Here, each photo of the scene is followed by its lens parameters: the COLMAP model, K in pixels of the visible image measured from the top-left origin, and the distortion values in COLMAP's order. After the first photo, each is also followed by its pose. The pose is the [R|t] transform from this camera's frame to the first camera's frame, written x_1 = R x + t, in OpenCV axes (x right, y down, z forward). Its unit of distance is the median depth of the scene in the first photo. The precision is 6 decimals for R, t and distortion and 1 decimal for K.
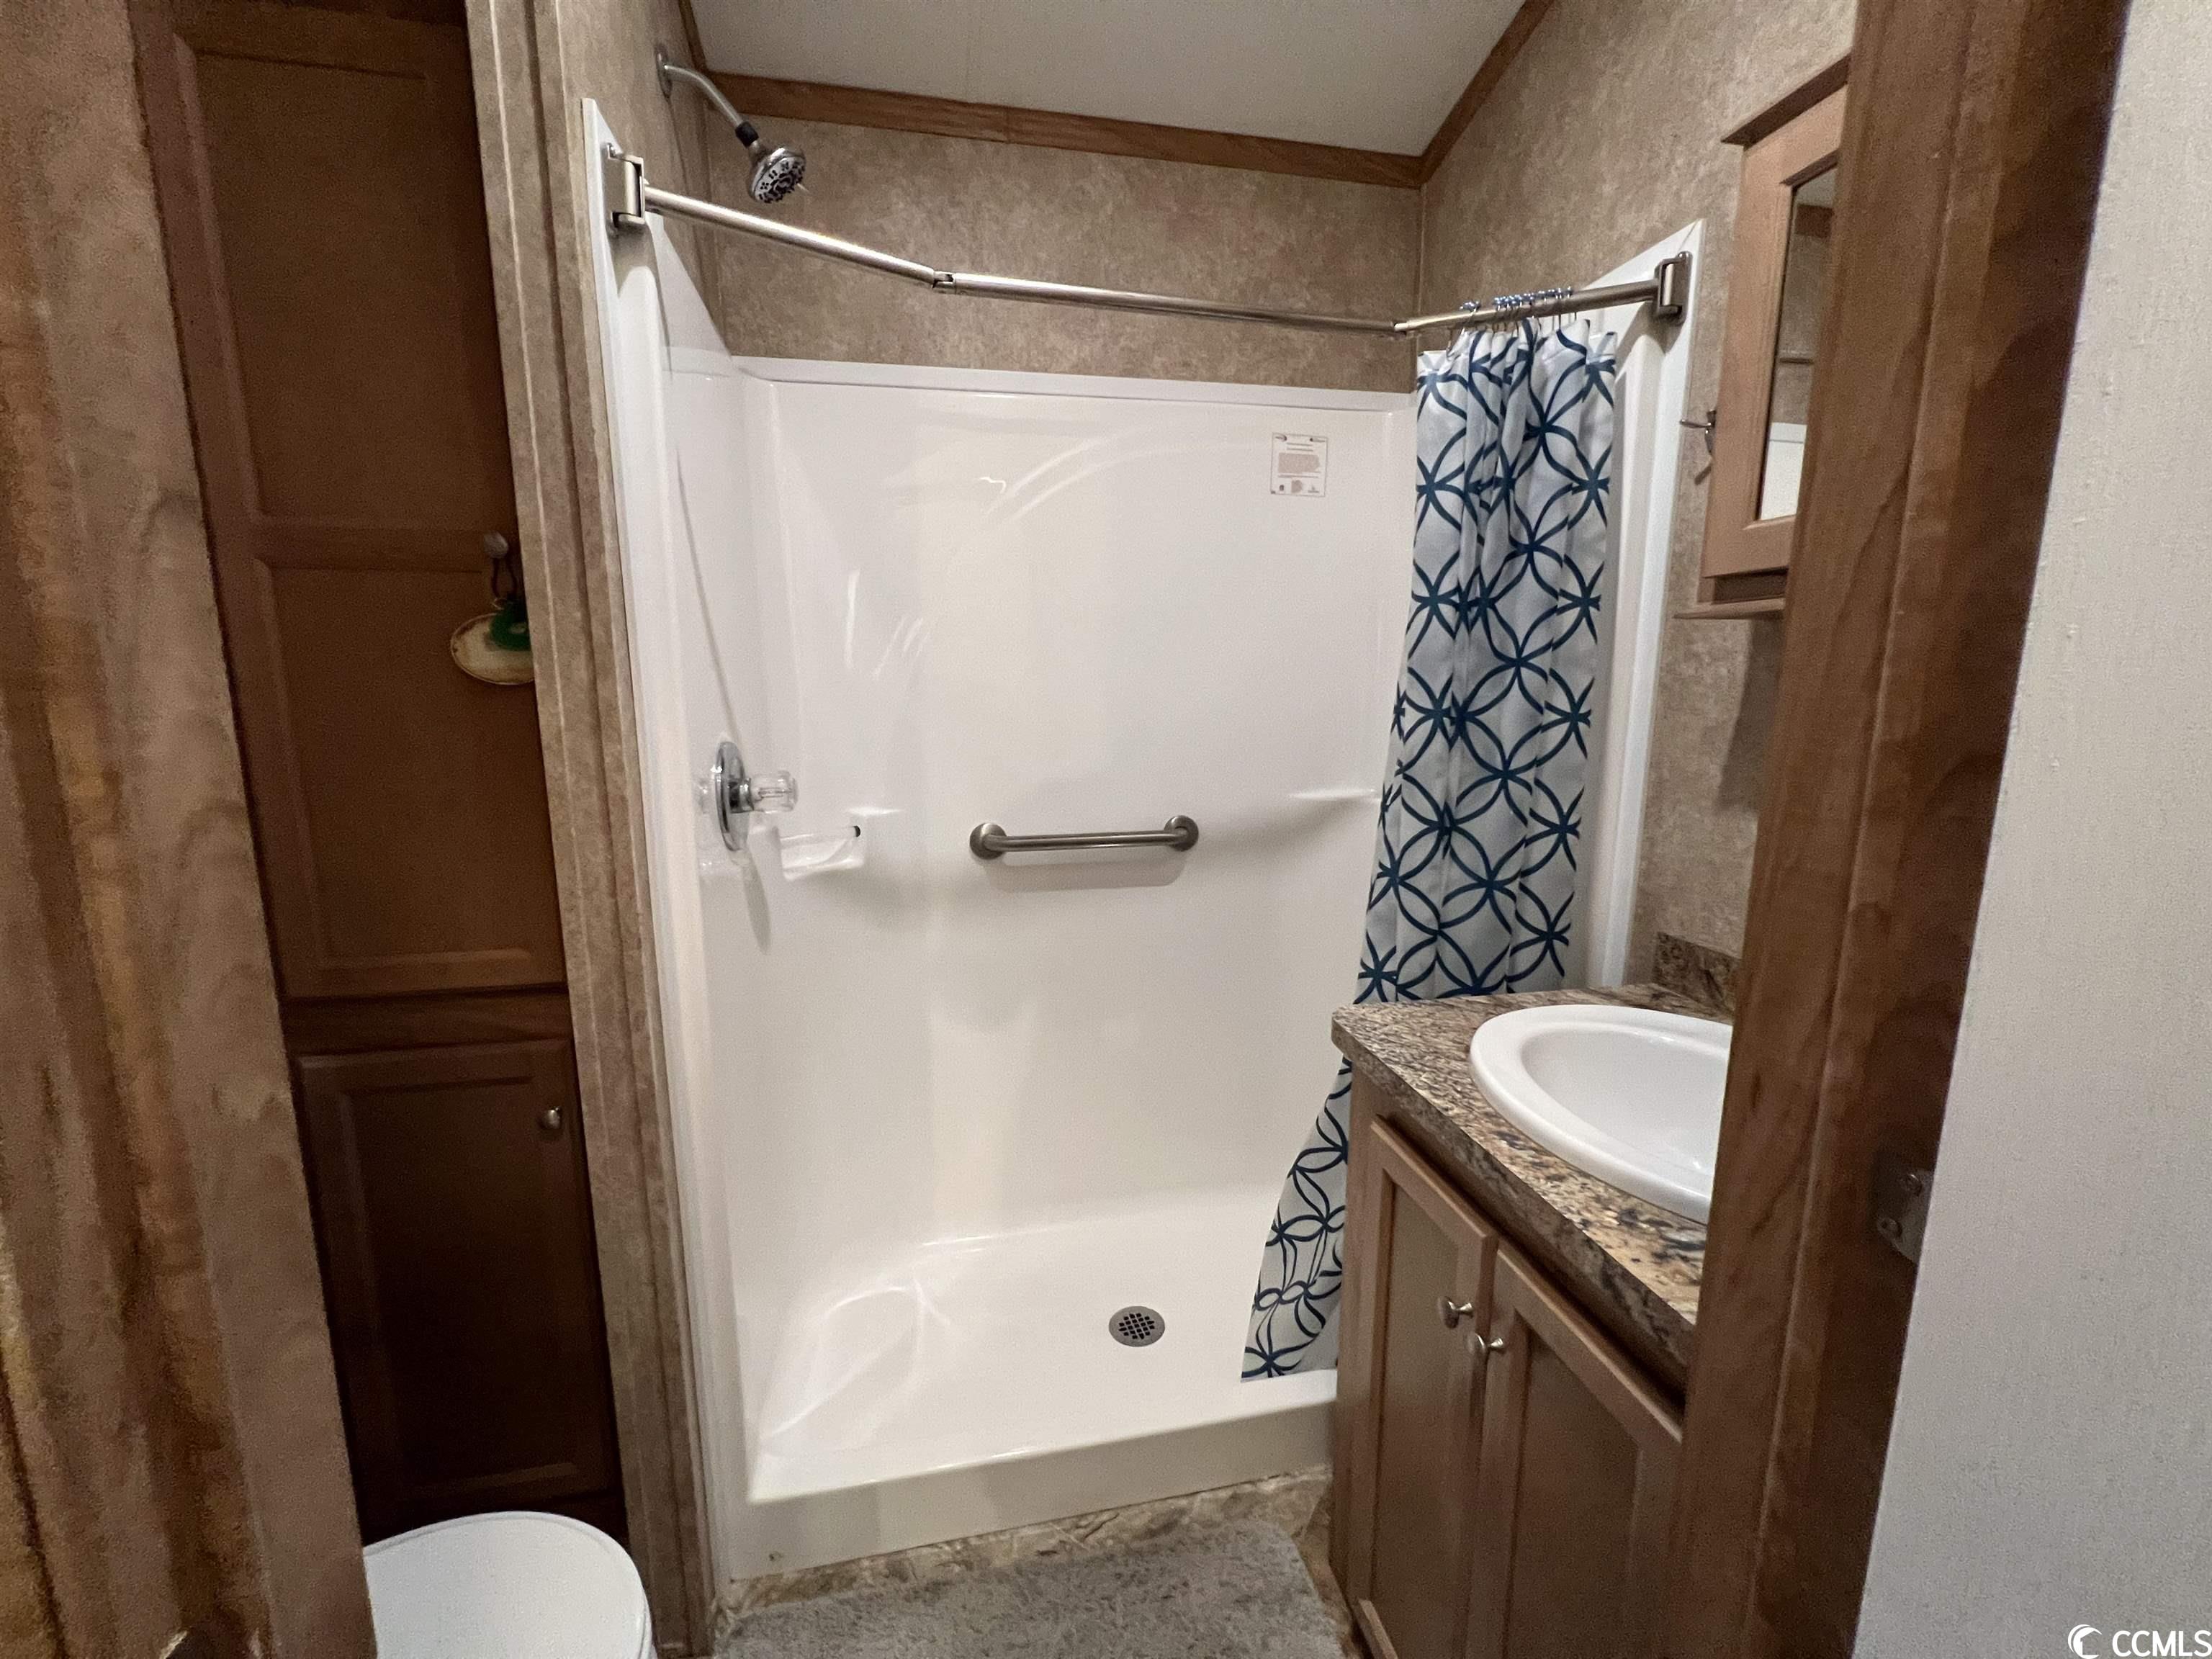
lens RADIAL K [[884.2, 0, 1102.6], [0, 884.2, 831.9], [0, 0, 1]] dist [-0.002587, 0.000205]
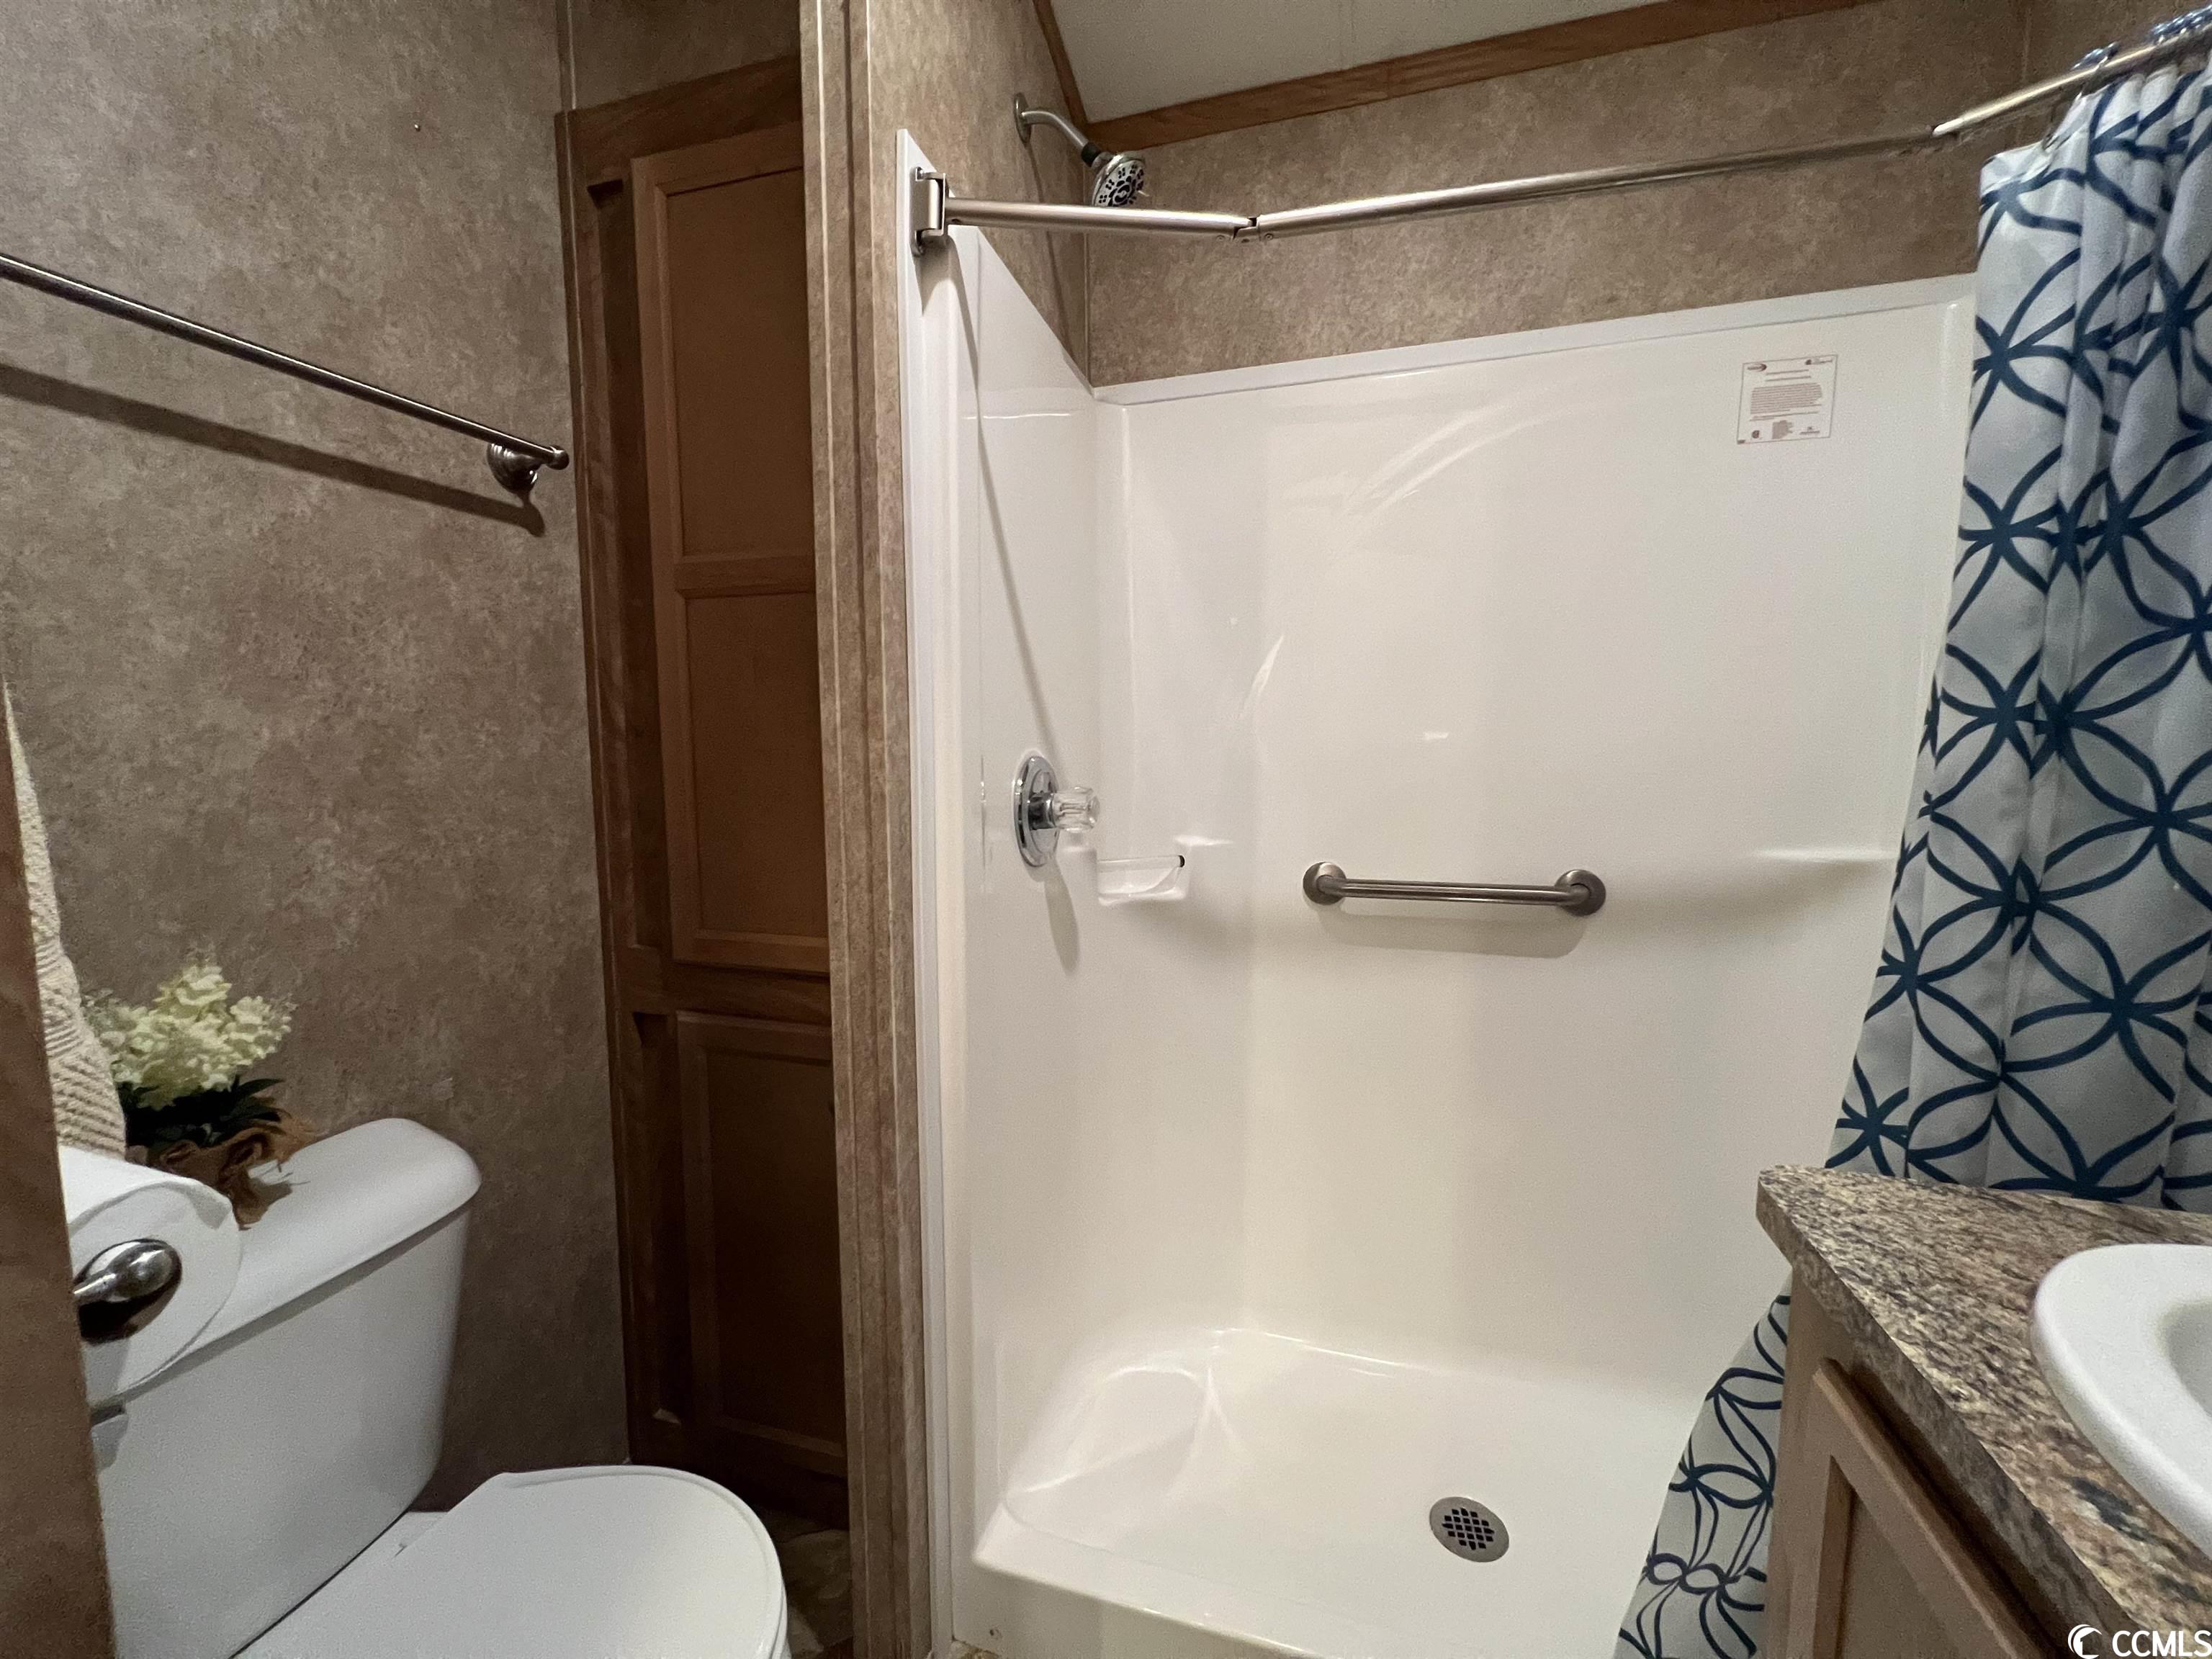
lens RADIAL K [[884.2, 0, 1101.6], [0, 884.2, 830.9], [0, 0, 1]] dist [-0.002587, 0.000205]
pose [[0.883377, 0.047917, -0.466206, 0.114559], [-0.077641, 0.995977, -0.044749, 0.021796], [0.462186, 0.075727, 0.883544, 0.176817]]
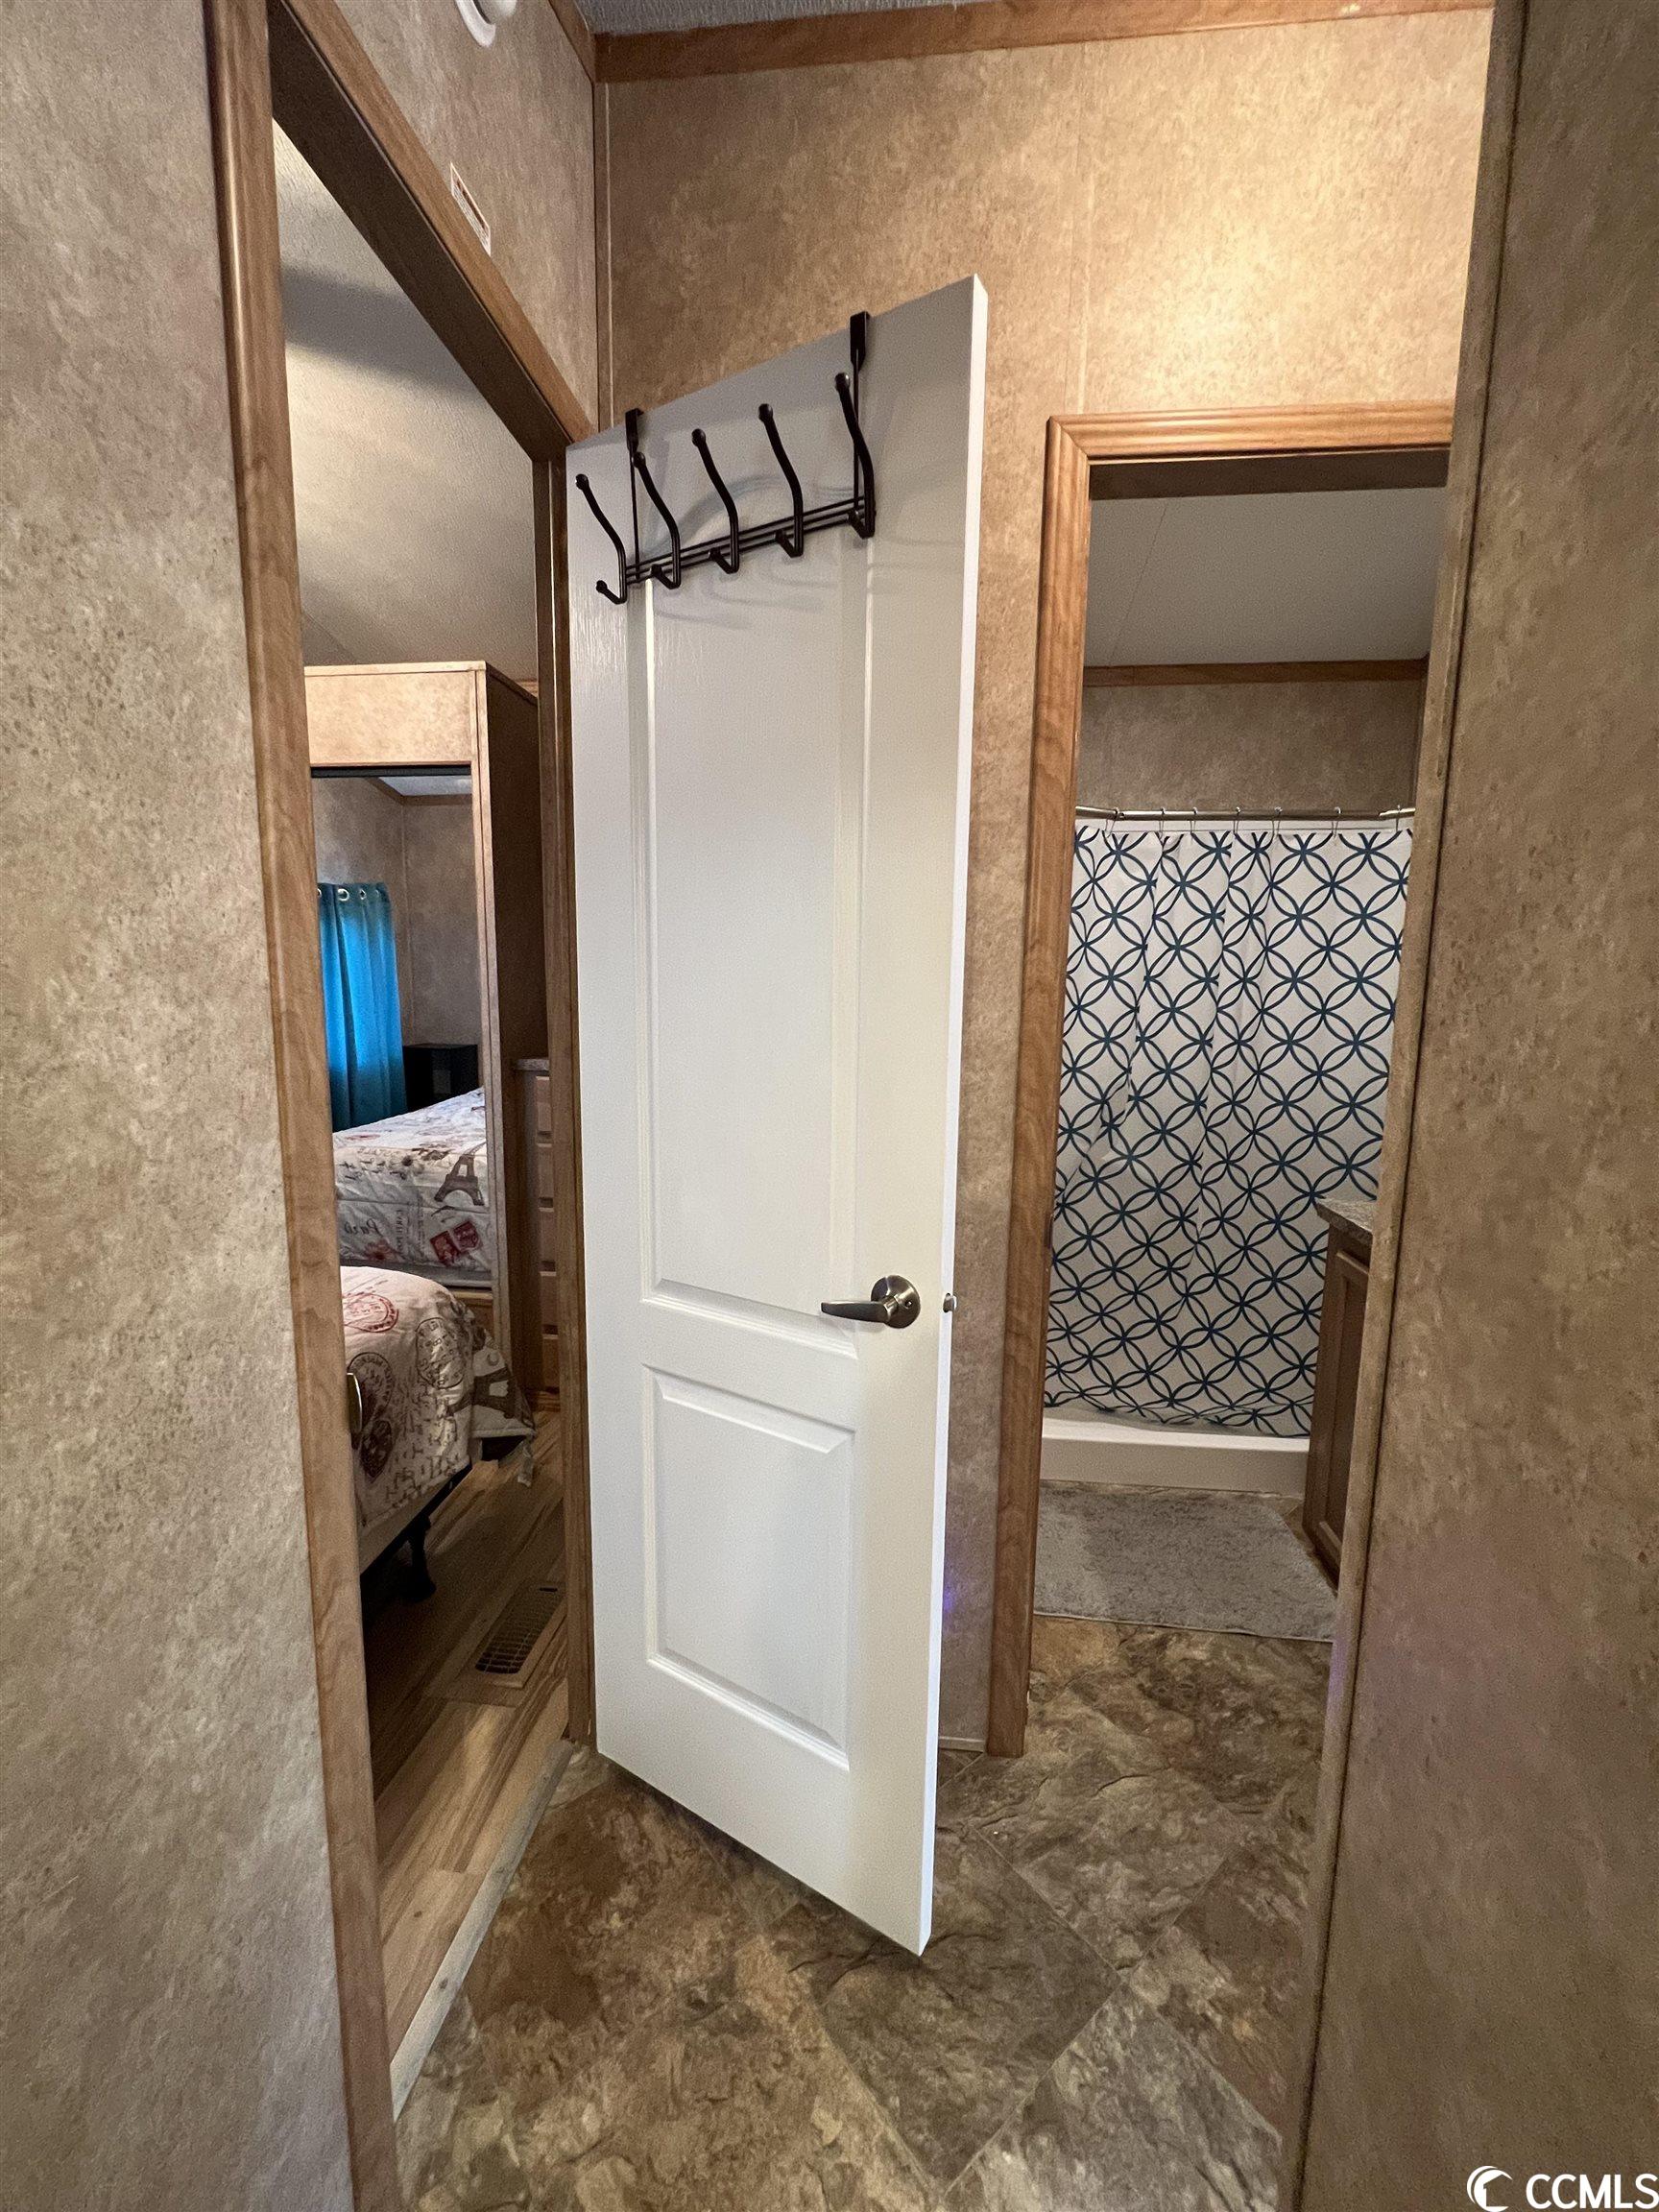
lens RADIAL K [[884.2, 0, 825.9], [0, 884.2, 1113.8], [0, 0, 1]] dist [-0.002587, 0.000205]
pose [[0.953580, 0.053724, -0.296310, -0.157866], [-0.066697, 0.997199, -0.033840, 0.153397], [0.293662, 0.052032, 0.954492, -0.931877]]
